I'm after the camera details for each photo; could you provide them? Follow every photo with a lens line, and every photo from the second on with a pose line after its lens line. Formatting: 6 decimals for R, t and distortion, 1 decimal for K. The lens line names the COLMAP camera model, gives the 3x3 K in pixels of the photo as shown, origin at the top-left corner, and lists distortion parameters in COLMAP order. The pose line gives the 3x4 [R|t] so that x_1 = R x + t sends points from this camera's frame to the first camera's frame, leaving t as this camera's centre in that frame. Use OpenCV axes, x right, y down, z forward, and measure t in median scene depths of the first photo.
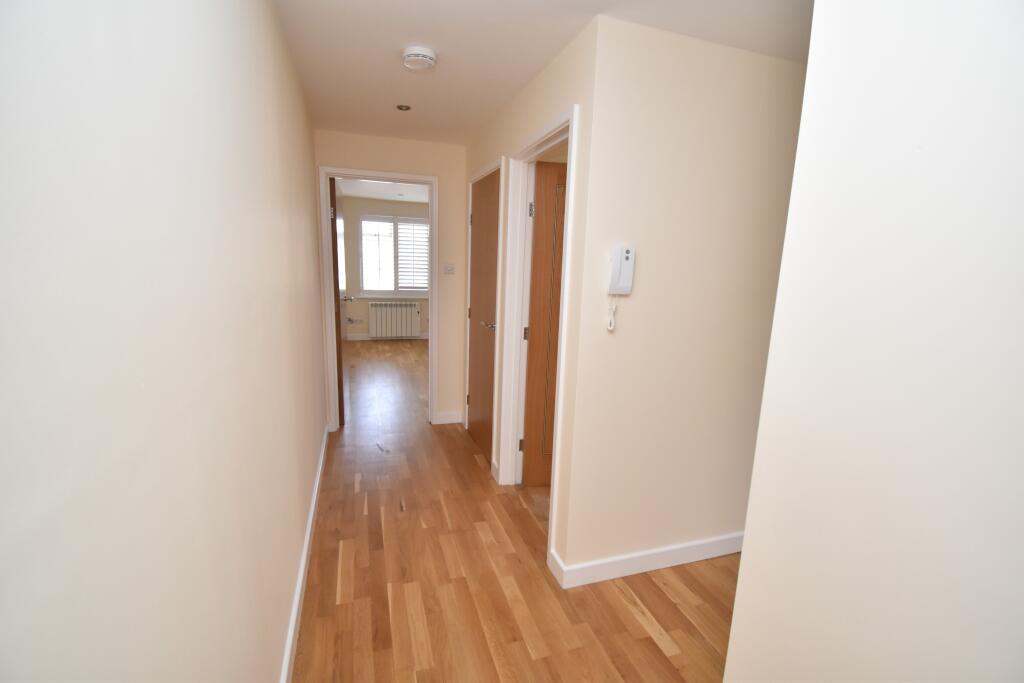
lens RADIAL K [[456.3, 0, 513.5], [0, 456.3, 342.8], [0, 0, 1]] dist [-0.002669, -0.000453]
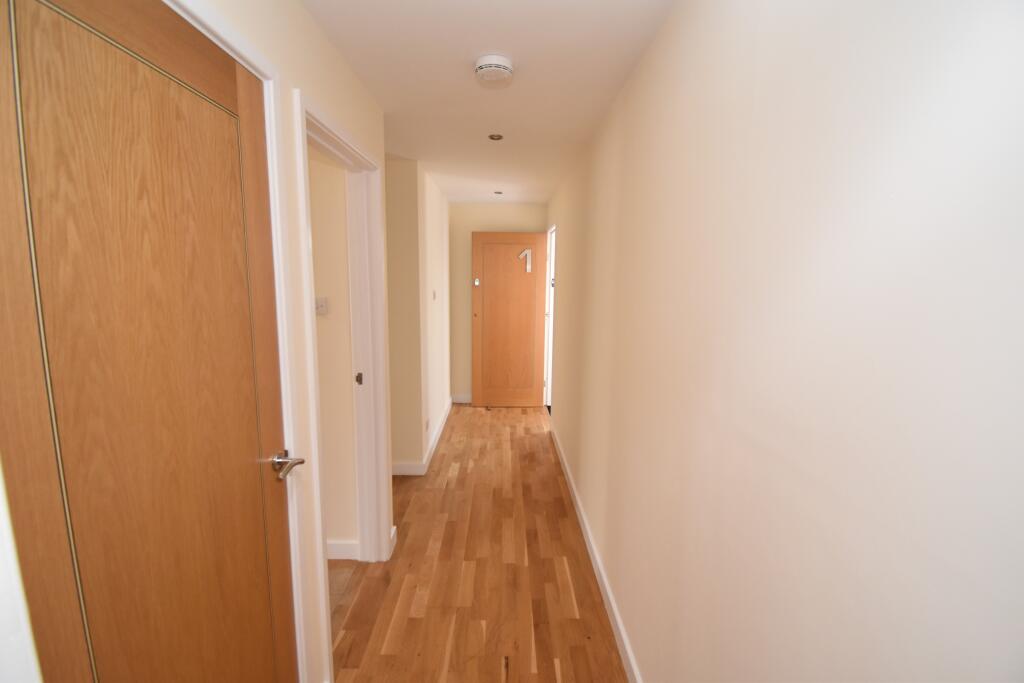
lens RADIAL K [[456.3, 0, 512.7], [0, 456.3, 341.4], [0, 0, 1]] dist [-0.002669, -0.000453]
pose [[-0.951647, -0.106564, 0.288117, -0.476715], [-0.006423, 0.944600, 0.328161, -0.379814], [-0.307126, 0.310443, -0.899611, 1.747160]]
